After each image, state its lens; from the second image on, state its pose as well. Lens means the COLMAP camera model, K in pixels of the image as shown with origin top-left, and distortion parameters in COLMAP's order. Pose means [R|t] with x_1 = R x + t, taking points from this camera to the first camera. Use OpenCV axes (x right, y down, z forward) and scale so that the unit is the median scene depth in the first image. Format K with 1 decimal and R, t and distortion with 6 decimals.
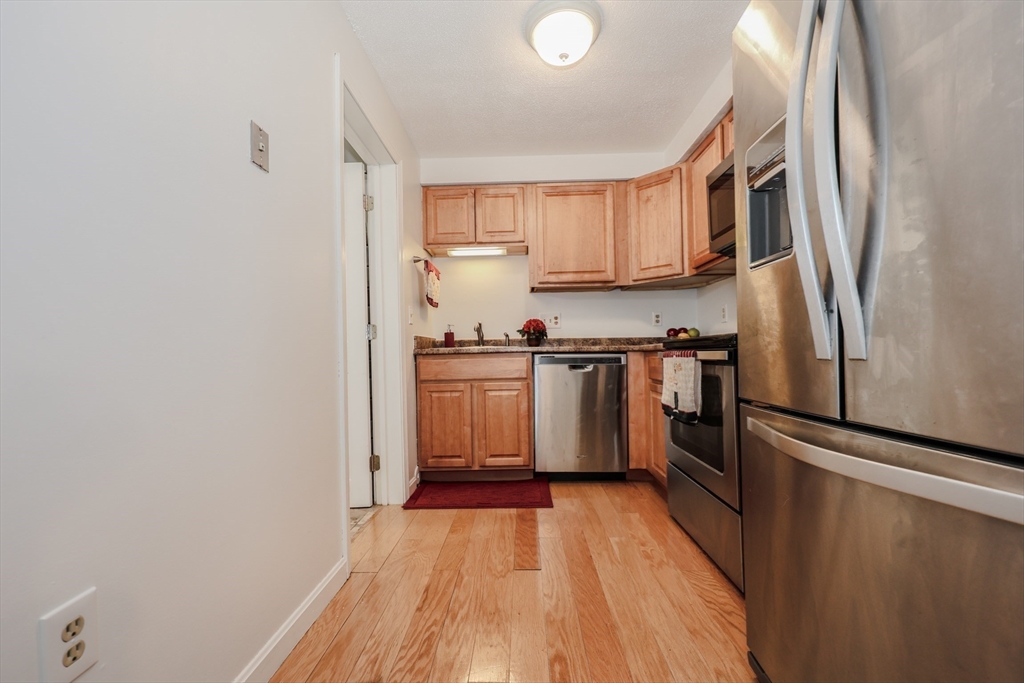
lens RADIAL K [[416.7, 0, 506.1], [0, 416.7, 340.0], [0, 0, 1]] dist [-0.003938, -0.000390]
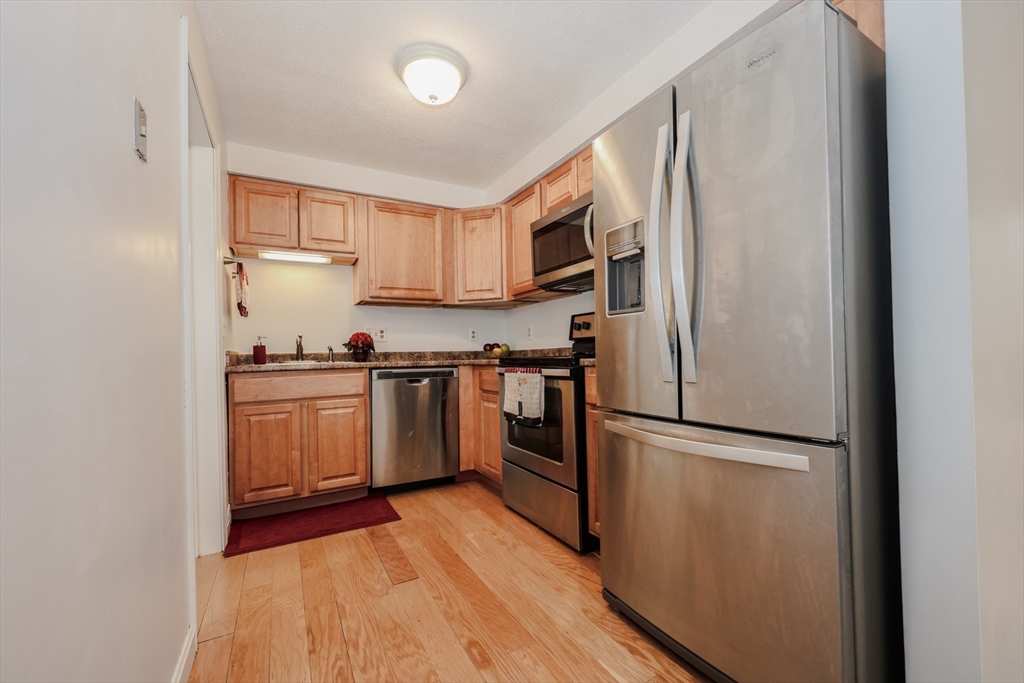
lens RADIAL K [[416.7, 0, 502.6], [0, 416.7, 342.8], [0, 0, 1]] dist [-0.003938, -0.000390]
pose [[0.864003, 0.010401, 0.503380, -0.177386], [-0.006906, 0.999937, -0.008806, -0.025486], [-0.503440, 0.004132, 0.864020, -0.017318]]
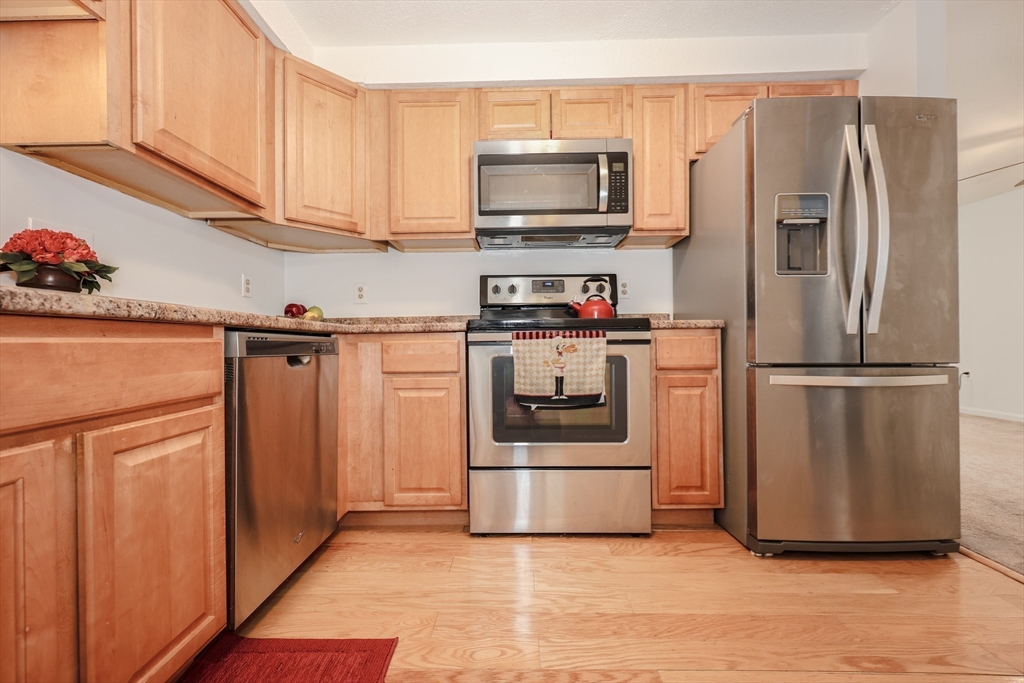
lens RADIAL K [[416.7, 0, 496.2], [0, 416.7, 338.6], [0, 0, 1]] dist [-0.003938, -0.000390]
pose [[-0.009866, 0.025954, 0.999614, -0.357581], [-0.025337, 0.999336, -0.026197, 0.049105], [-0.999630, -0.025586, -0.009202, 0.819610]]
